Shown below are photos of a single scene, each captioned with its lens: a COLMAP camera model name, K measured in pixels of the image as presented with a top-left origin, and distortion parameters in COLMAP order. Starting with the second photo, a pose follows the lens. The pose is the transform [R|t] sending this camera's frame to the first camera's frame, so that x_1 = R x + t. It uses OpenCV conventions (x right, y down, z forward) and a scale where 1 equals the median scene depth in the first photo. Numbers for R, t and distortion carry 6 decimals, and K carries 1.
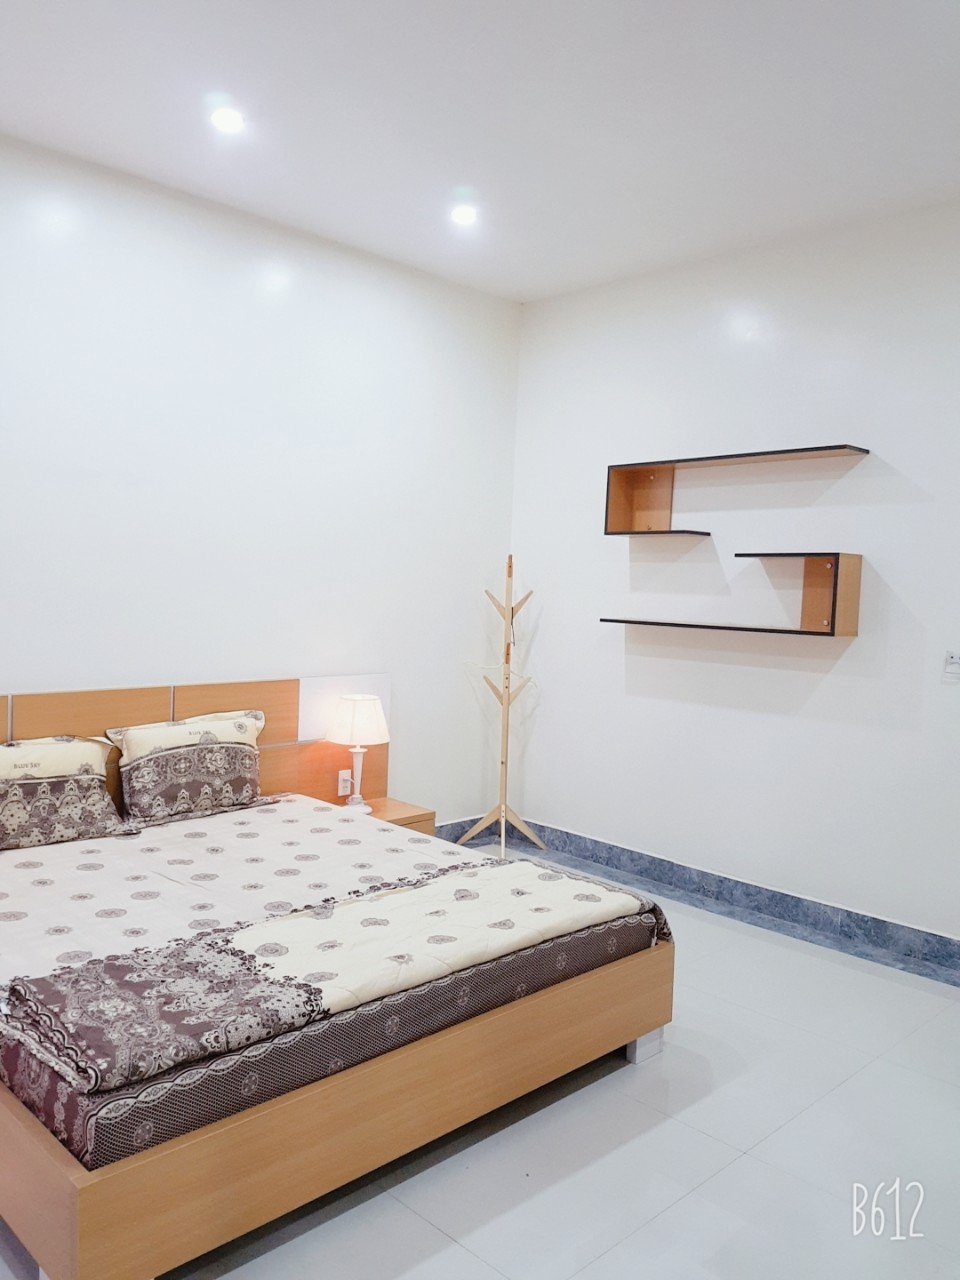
lens RADIAL K [[1003.6, 0, 470.5], [0, 1003.6, 641.0], [0, 0, 1]] dist [0.102411, -0.005597]
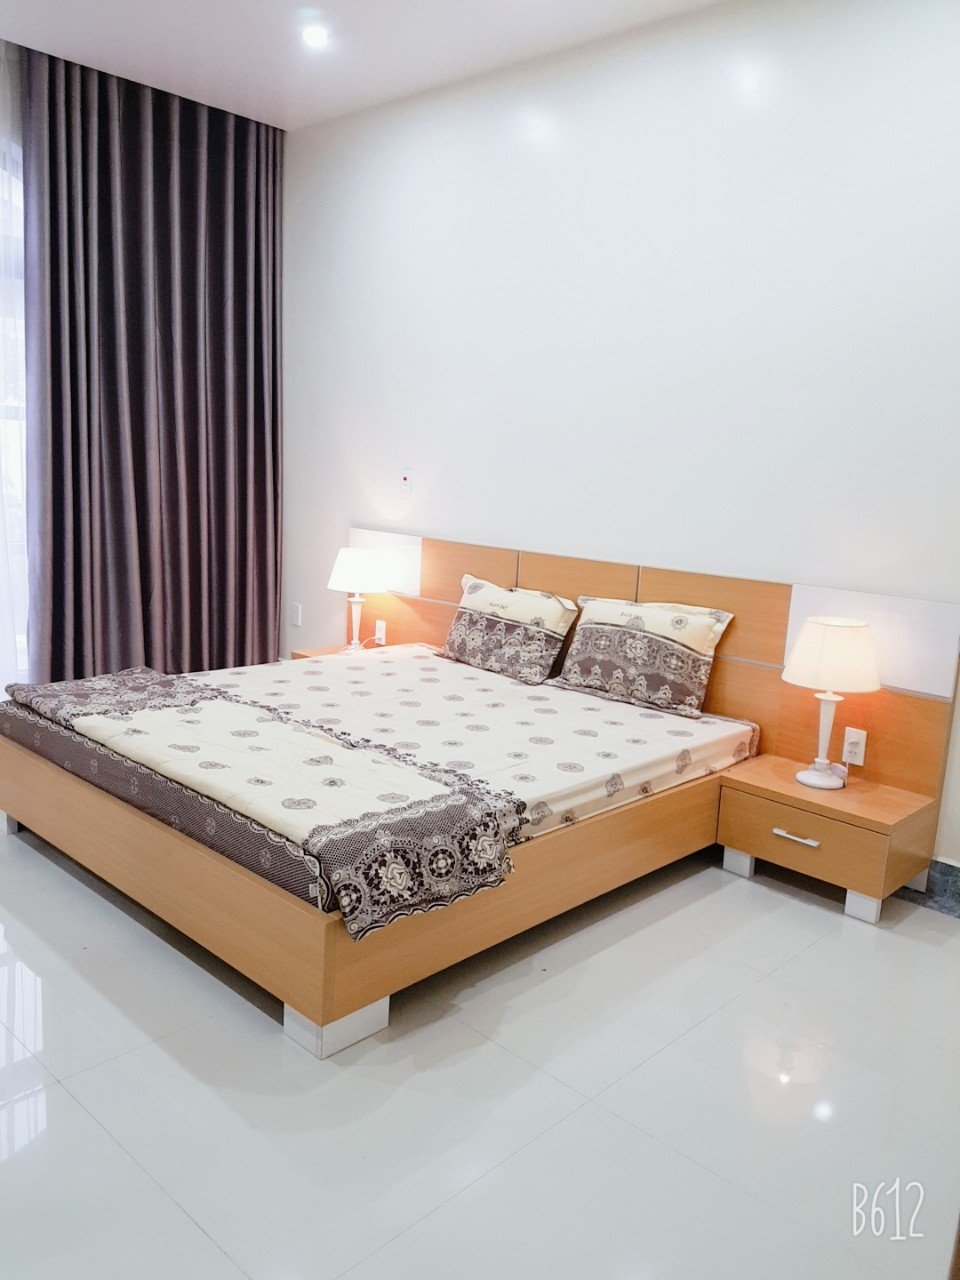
lens RADIAL K [[1003.6, 0, 470.5], [0, 1003.6, 641.0], [0, 0, 1]] dist [0.102411, -0.005597]
pose [[0.020380, 0.146278, -0.989034, 0.722596], [-0.116808, 0.982813, 0.142951, -0.004510], [0.992945, 0.112613, 0.037116, 0.877443]]
